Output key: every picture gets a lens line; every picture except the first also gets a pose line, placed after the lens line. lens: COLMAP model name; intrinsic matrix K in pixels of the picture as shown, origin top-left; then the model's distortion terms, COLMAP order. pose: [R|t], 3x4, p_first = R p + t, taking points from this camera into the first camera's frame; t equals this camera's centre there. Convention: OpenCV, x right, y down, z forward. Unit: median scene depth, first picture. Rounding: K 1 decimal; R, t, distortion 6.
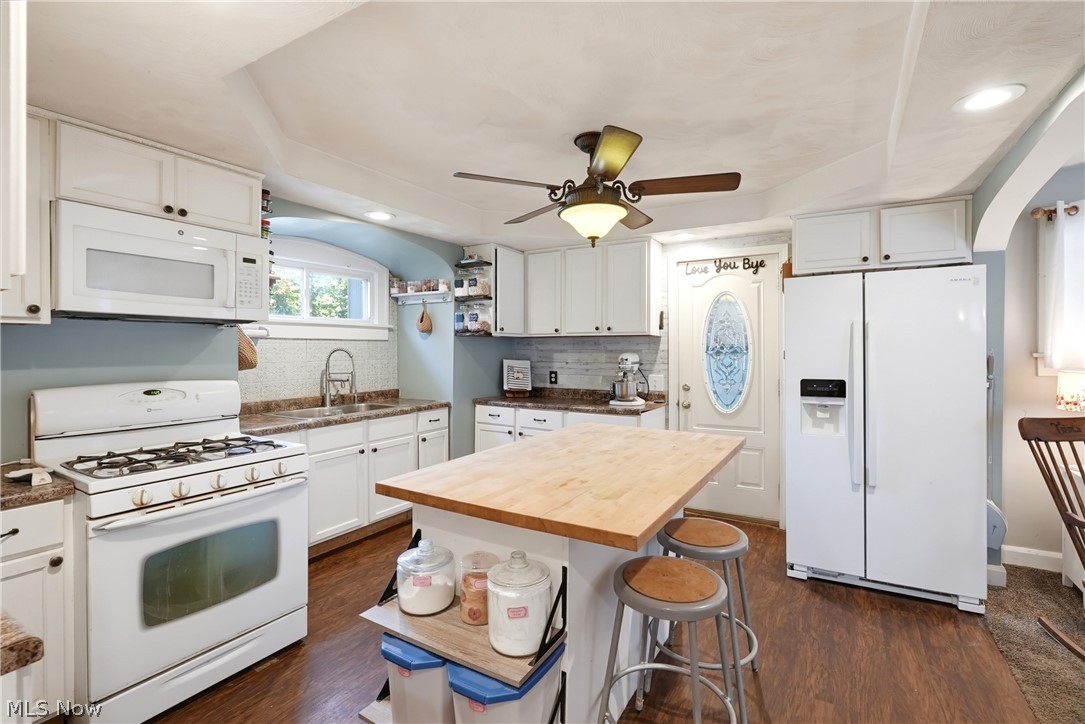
lens RADIAL K [[491.1, 0, 546.6], [0, 491.1, 351.6], [0, 0, 1]] dist [-0.007662, 0.002556]
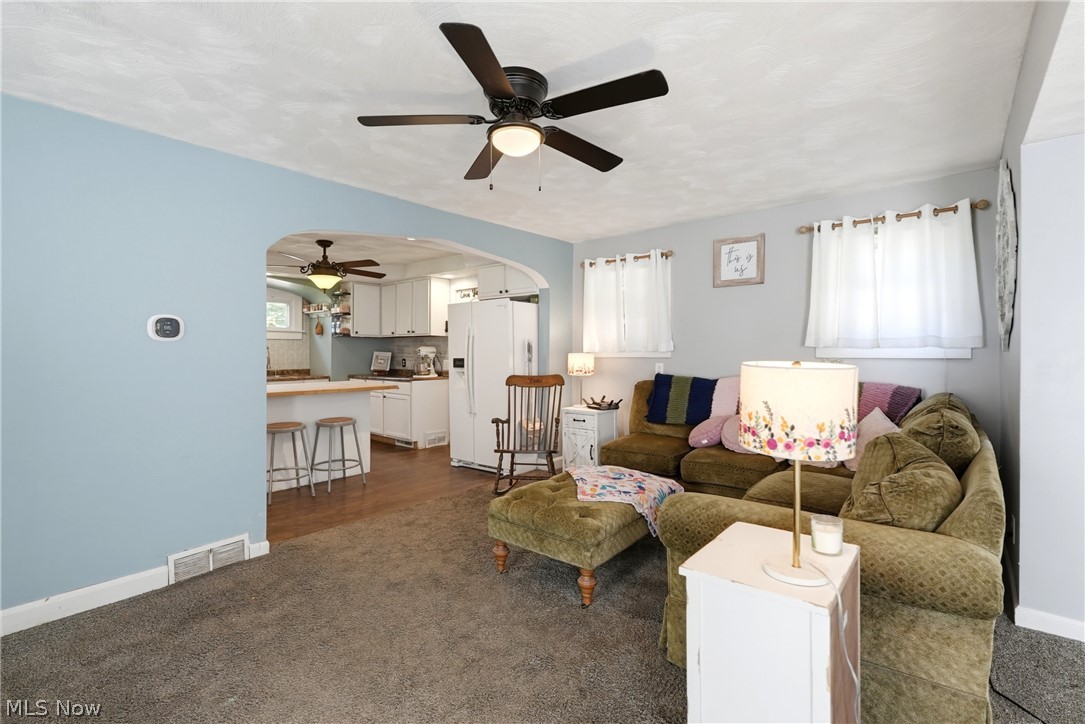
lens RADIAL K [[491.1, 0, 544.5], [0, 491.1, 356.4], [0, 0, 1]] dist [-0.007662, 0.002556]
pose [[0.986634, 0.001541, -0.162943, 0.914403], [-0.000840, 0.999990, 0.004373, 0.031691], [0.162948, -0.004178, 0.986626, -0.617464]]
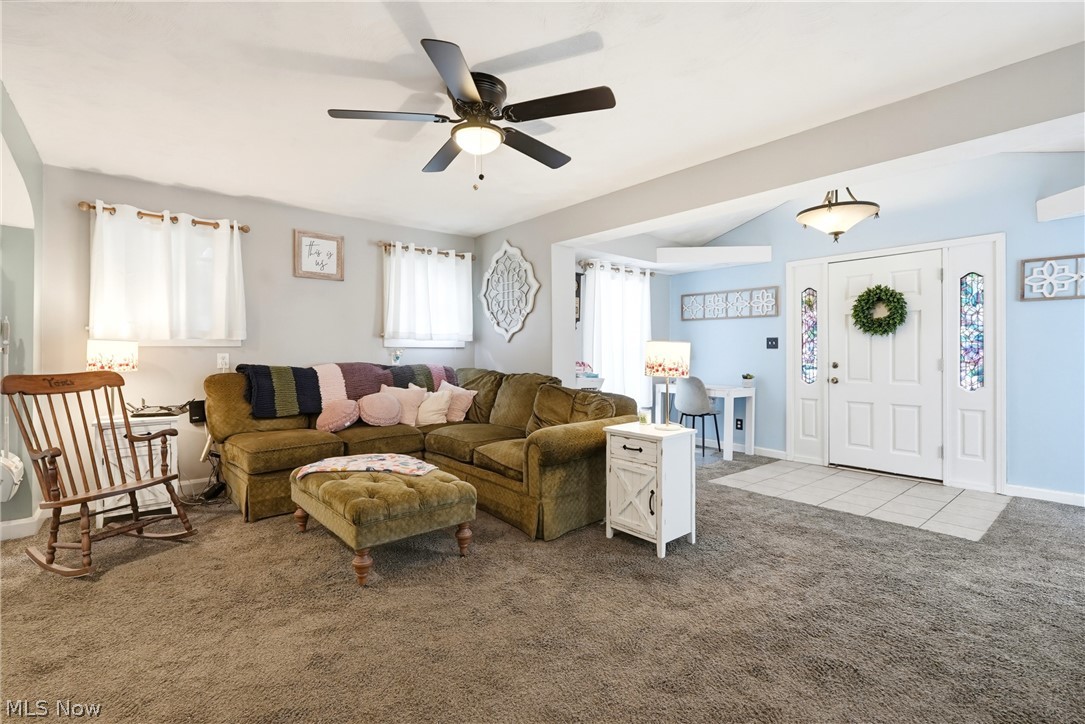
lens RADIAL K [[491.1, 0, 544.9], [0, 491.1, 353.6], [0, 0, 1]] dist [-0.007662, 0.002556]
pose [[0.325717, -0.002733, 0.945463, 0.204280], [0.003019, 0.999994, 0.001851, 0.055671], [-0.945463, 0.002252, 0.325723, -0.333954]]
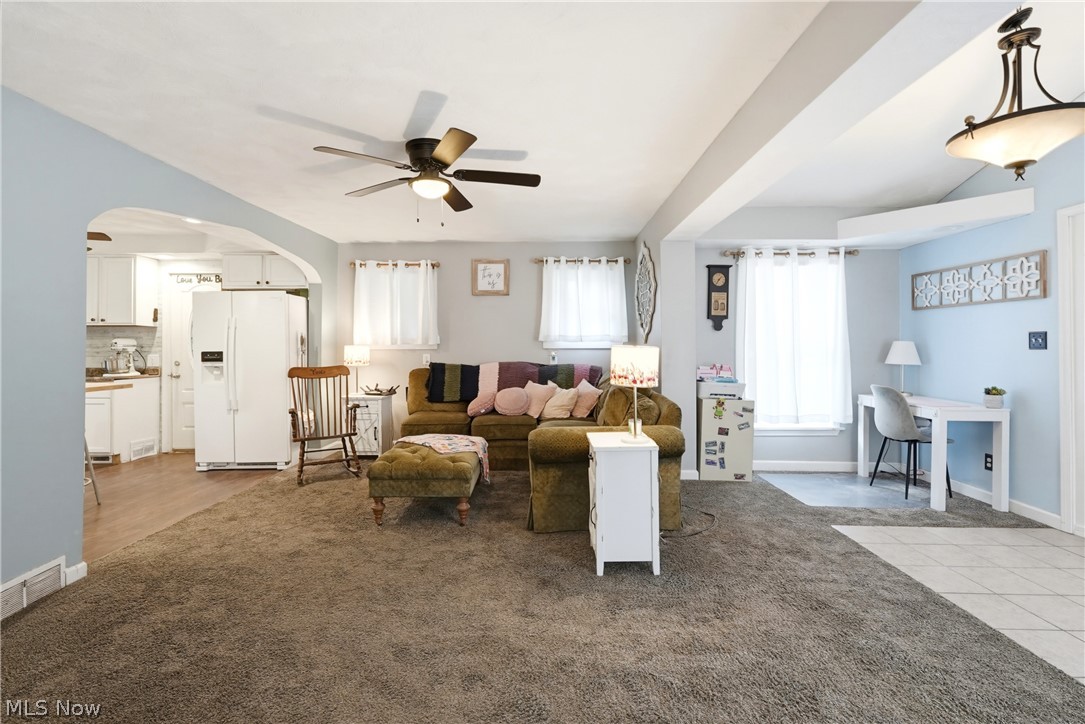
lens RADIAL K [[491.1, 0, 545.6], [0, 491.1, 348.5], [0, 0, 1]] dist [-0.007662, 0.002556]
pose [[0.862857, -0.002901, 0.505440, 0.542019], [0.004398, 0.999989, -0.001769, 0.041945], [-0.505430, 0.003749, 0.862860, -0.828449]]
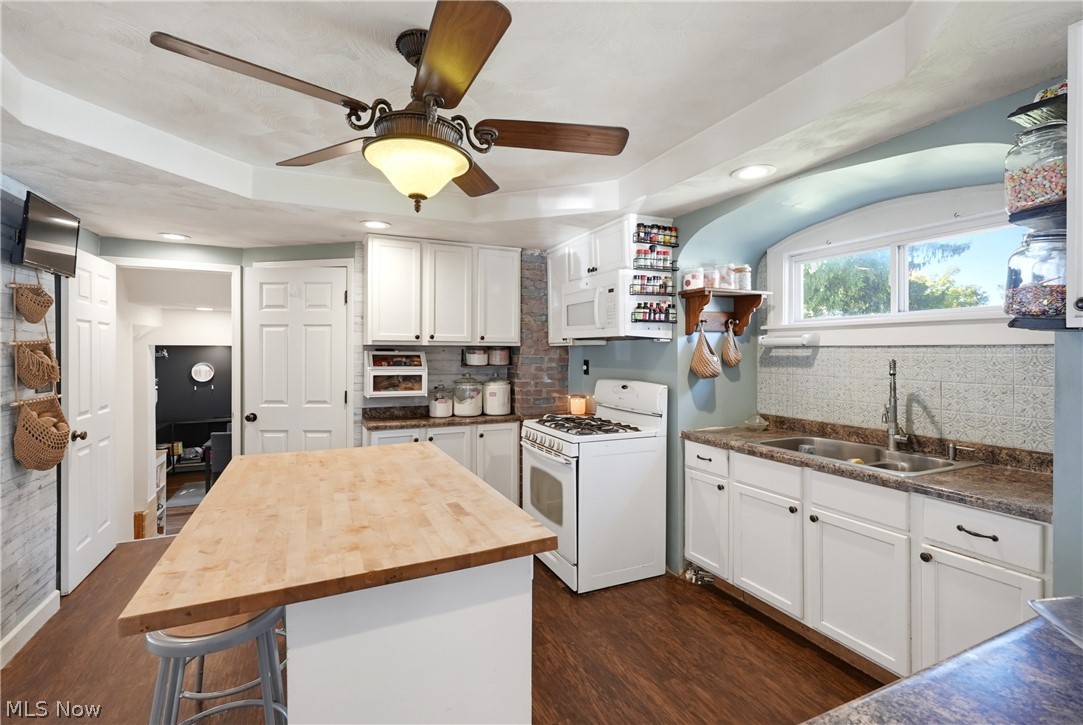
lens RADIAL K [[490.2, 0, 544.8], [0, 490.2, 351.4], [0, 0, 1]] dist [-0.007662, 0.002556]
pose [[-0.555450, 0.000366, -0.831550, 0.359813], [-0.004171, 0.999986, 0.003226, -0.018573], [0.831539, 0.005260, -0.555441, 1.004347]]
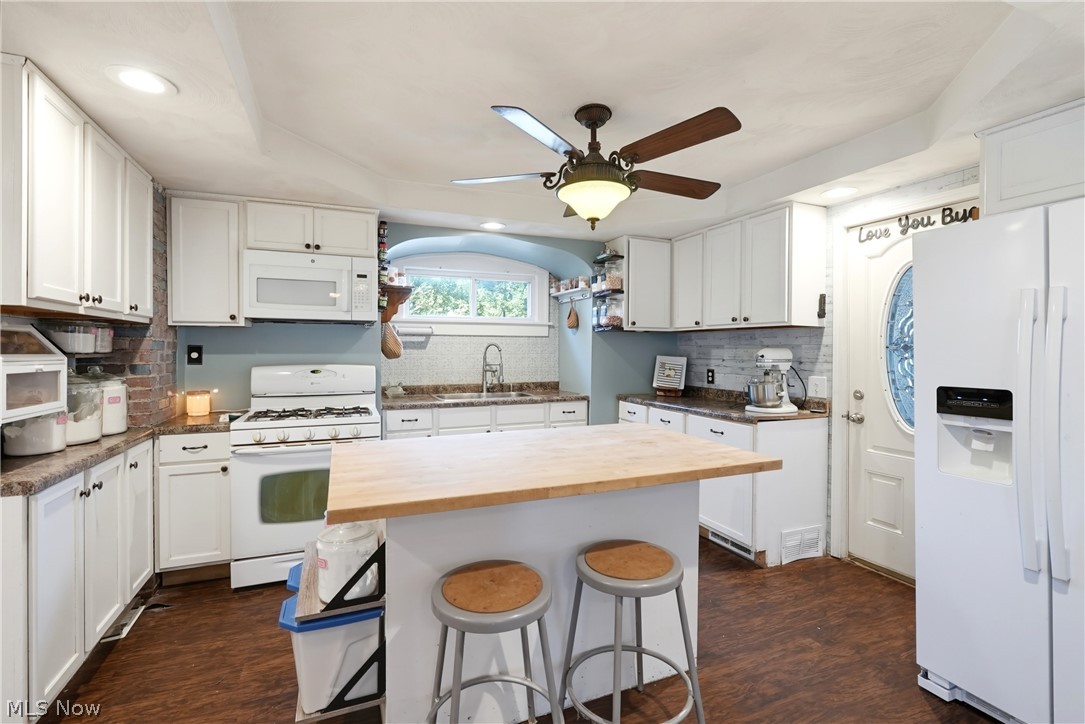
lens RADIAL K [[491.1, 0, 544.3], [0, 491.1, 349.4], [0, 0, 1]] dist [-0.007662, 0.002556]
pose [[0.804071, 0.004076, -0.594519, 0.380851], [-0.006102, 0.999980, -0.001397, 0.009098], [0.594502, 0.004751, 0.804080, 0.137763]]
